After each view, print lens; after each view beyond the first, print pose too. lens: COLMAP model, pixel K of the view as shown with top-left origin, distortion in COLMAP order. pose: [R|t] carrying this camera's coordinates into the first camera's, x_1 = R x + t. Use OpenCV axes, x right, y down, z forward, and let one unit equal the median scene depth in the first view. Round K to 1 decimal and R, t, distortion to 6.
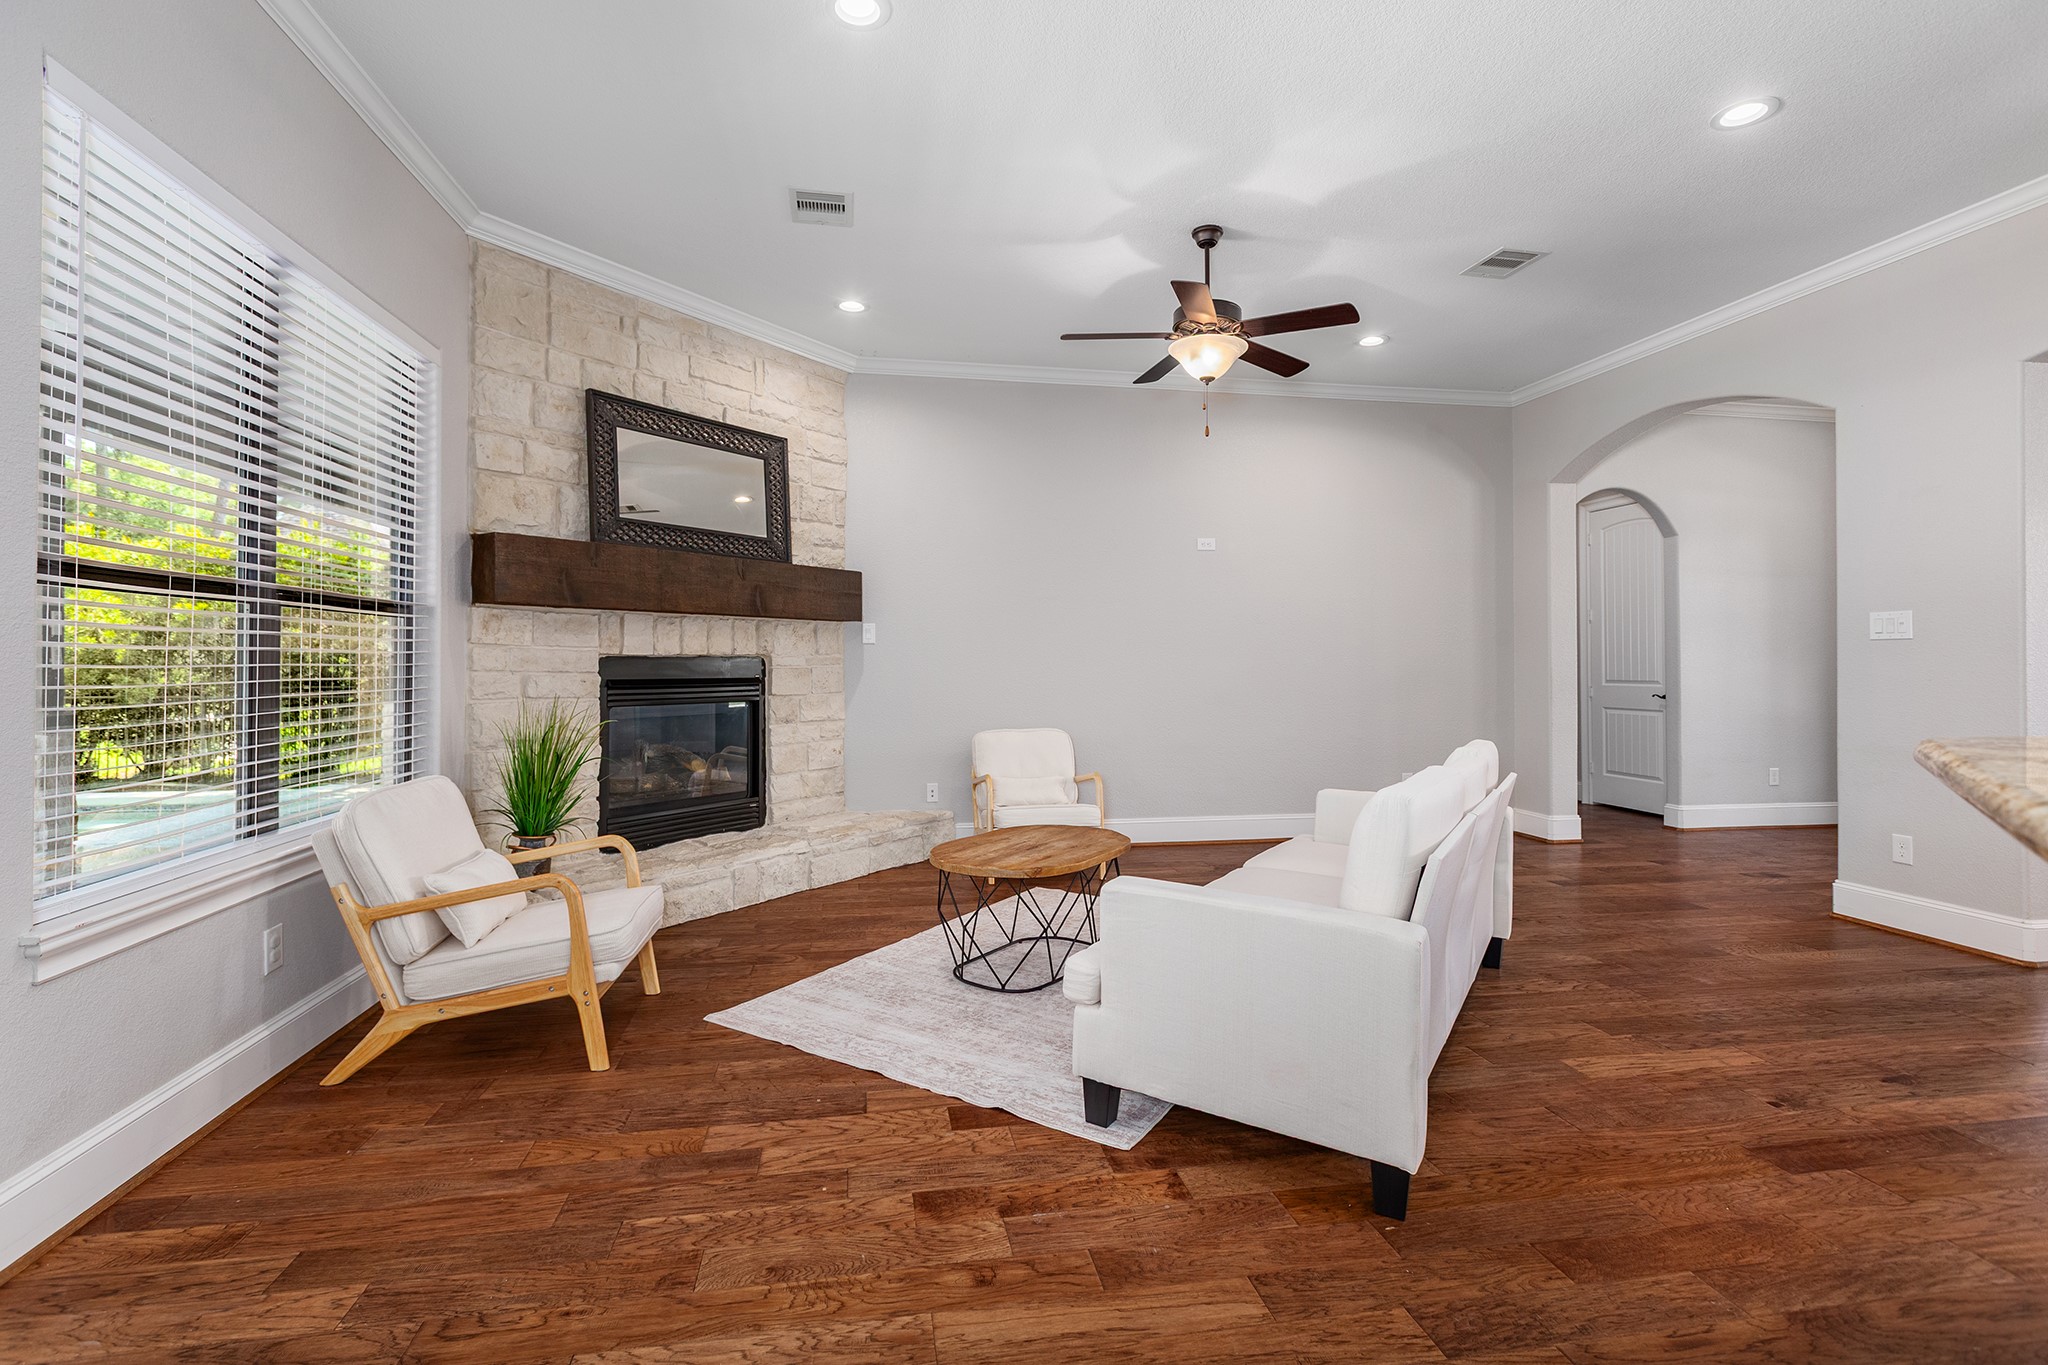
lens RADIAL K [[923.8, 0, 1006.7], [0, 923.8, 650.8], [0, 0, 1]] dist [0.000599, 0.000498]
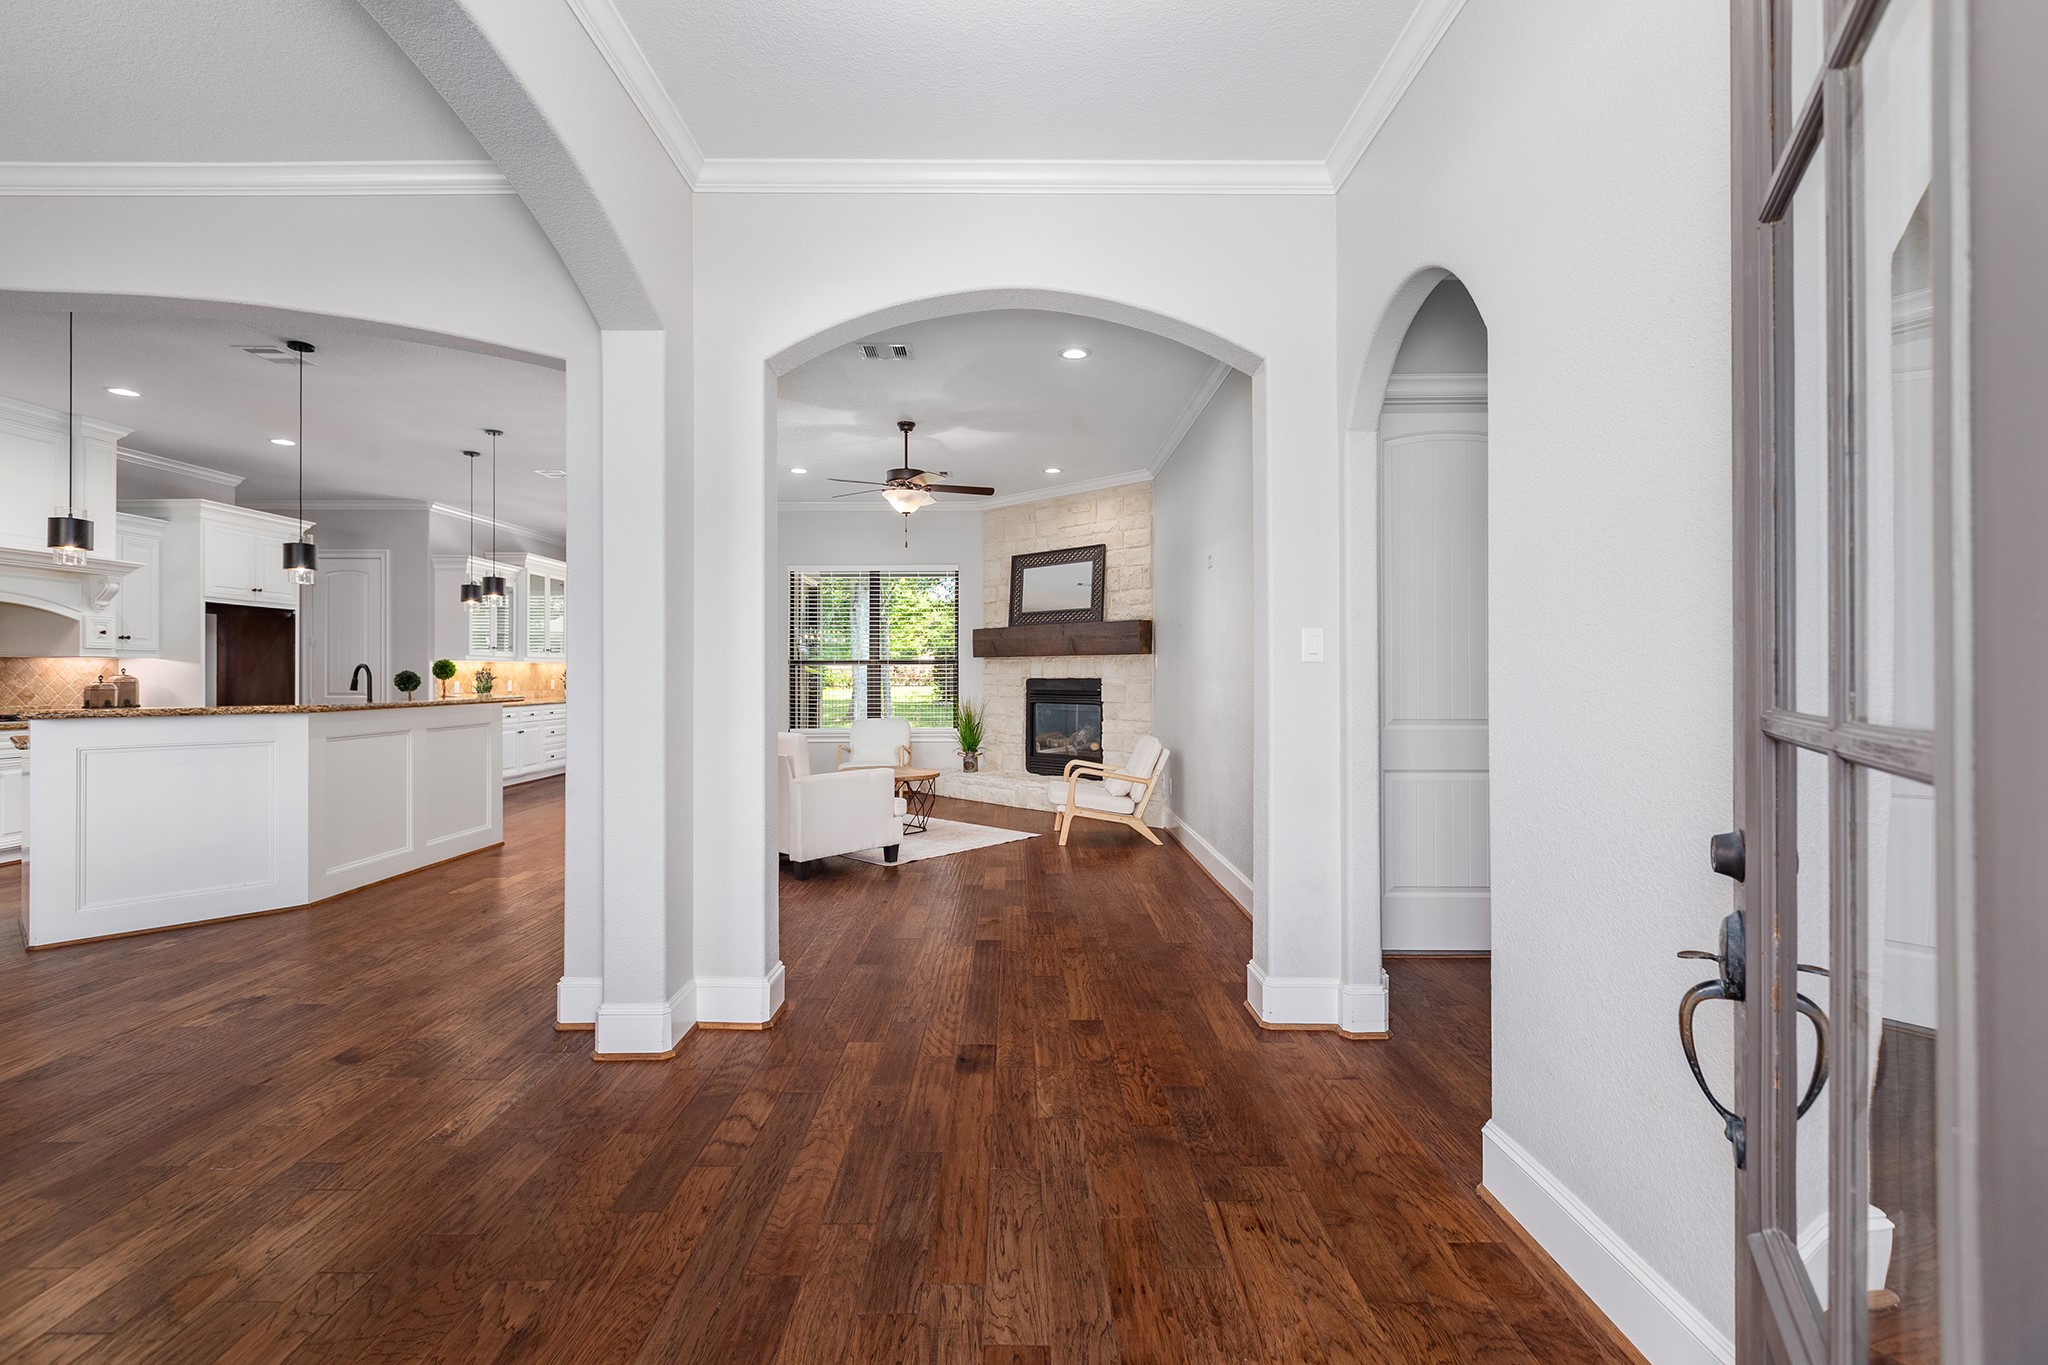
lens RADIAL K [[905.5, 0, 1011.8], [0, 905.5, 671.6], [0, 0, 1]] dist [0.000056, 0.000202]
pose [[-0.162912, -0.005073, -0.986628, 1.588082], [0.013162, 0.999887, -0.007315, 0.004904], [0.986553, -0.014177, -0.162827, 1.284607]]
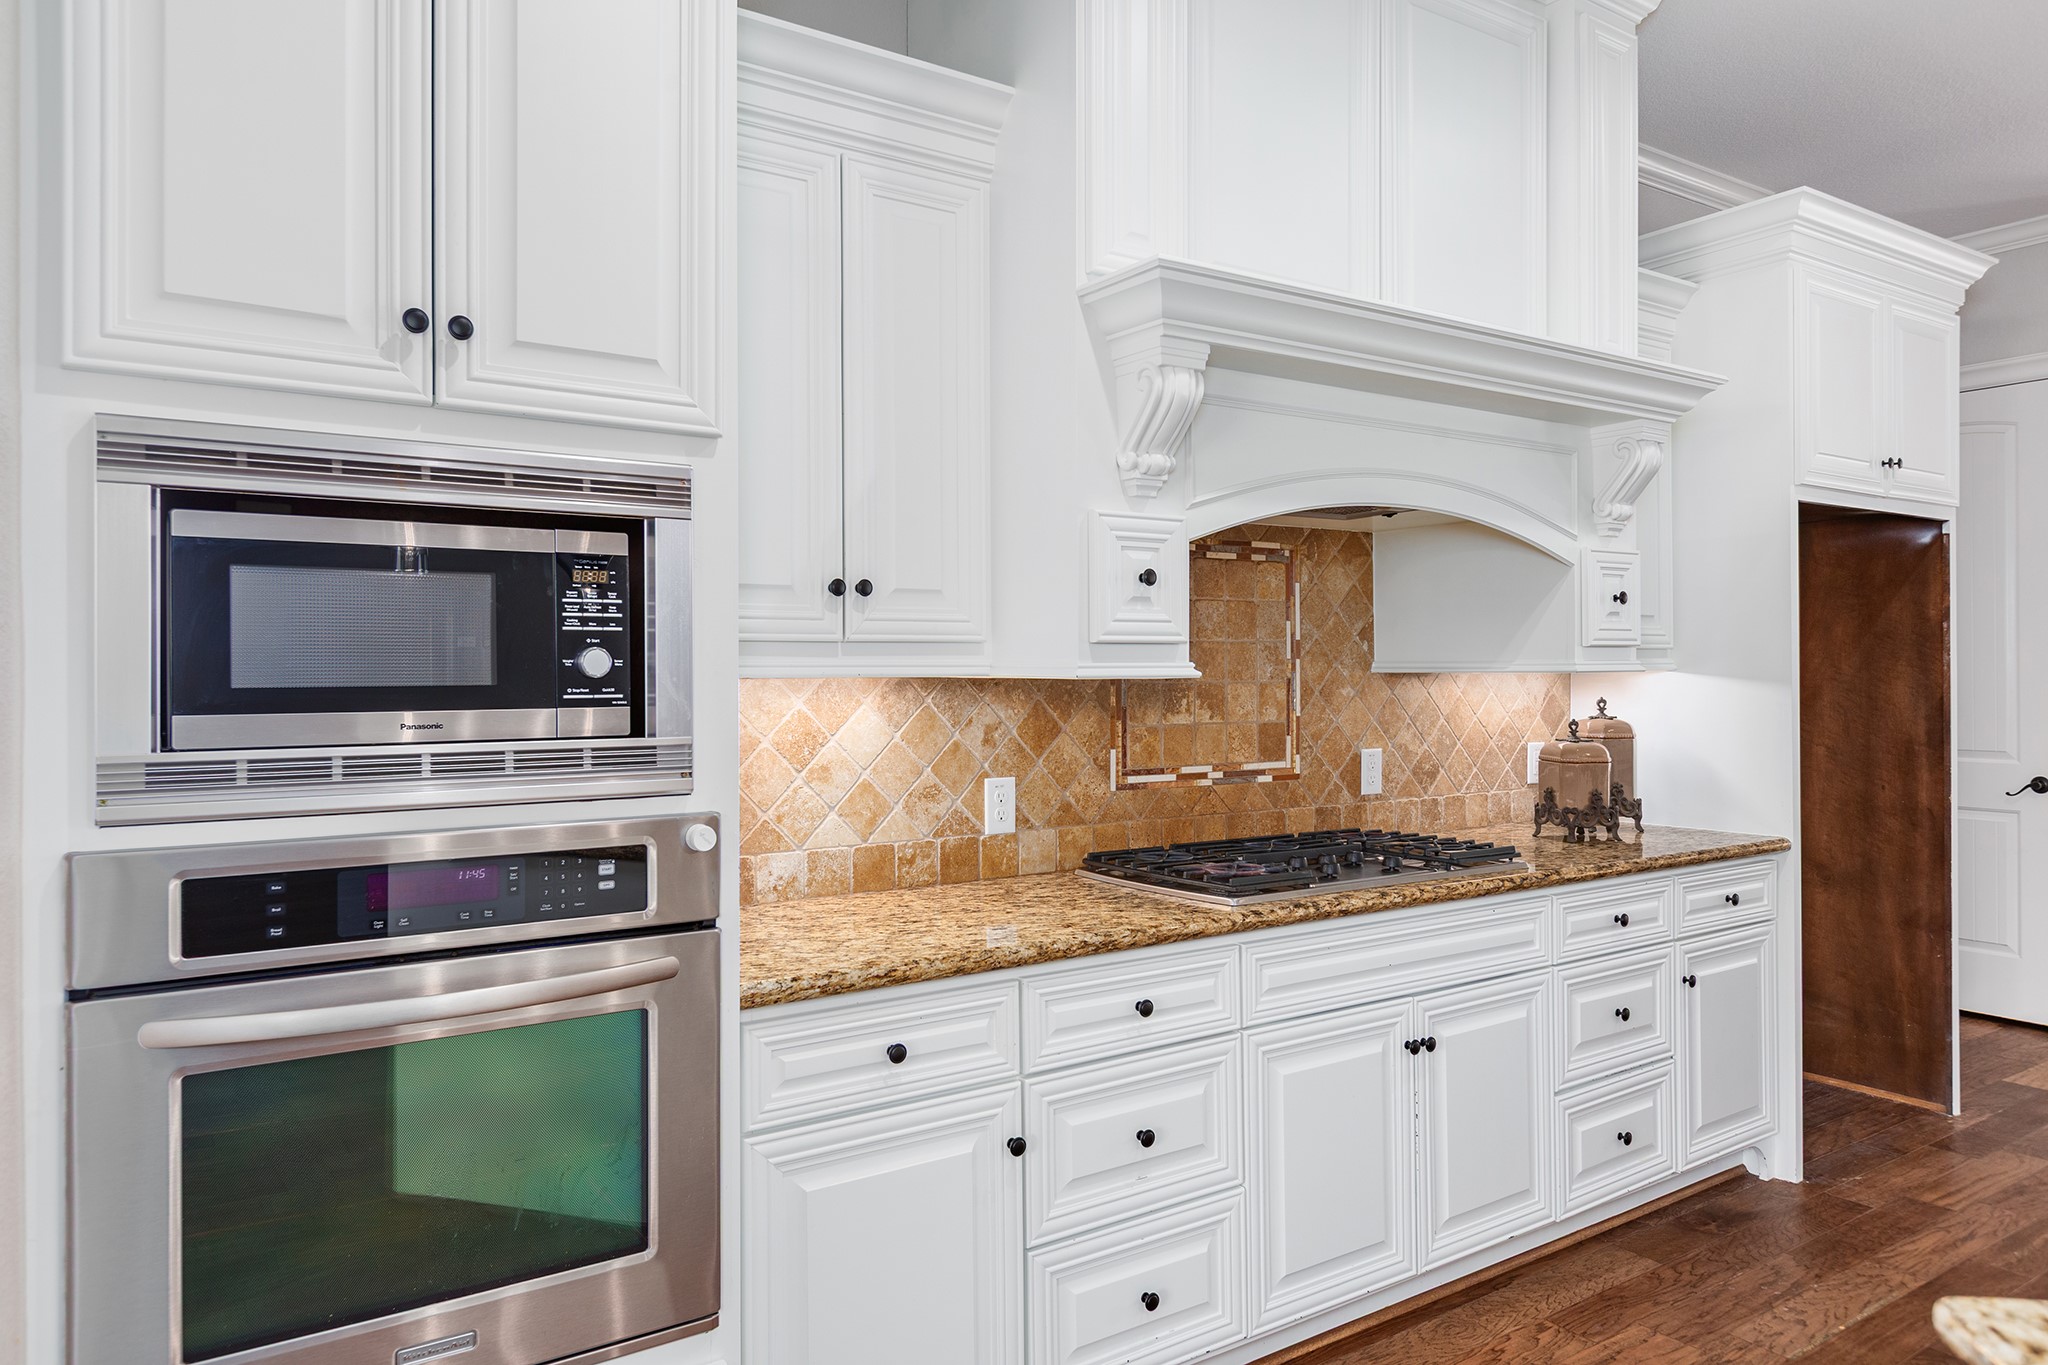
lens RADIAL K [[1301.5, 0, 1017.4], [0, 1301.5, 671.4], [0, 0, 1]] dist [-0.007674, -0.001873]
pose [[-0.914351, 0.001725, -0.404919, 0.971208], [0.007790, 0.999881, -0.013332, -0.041889], [0.404848, -0.015344, -0.914255, 0.122697]]
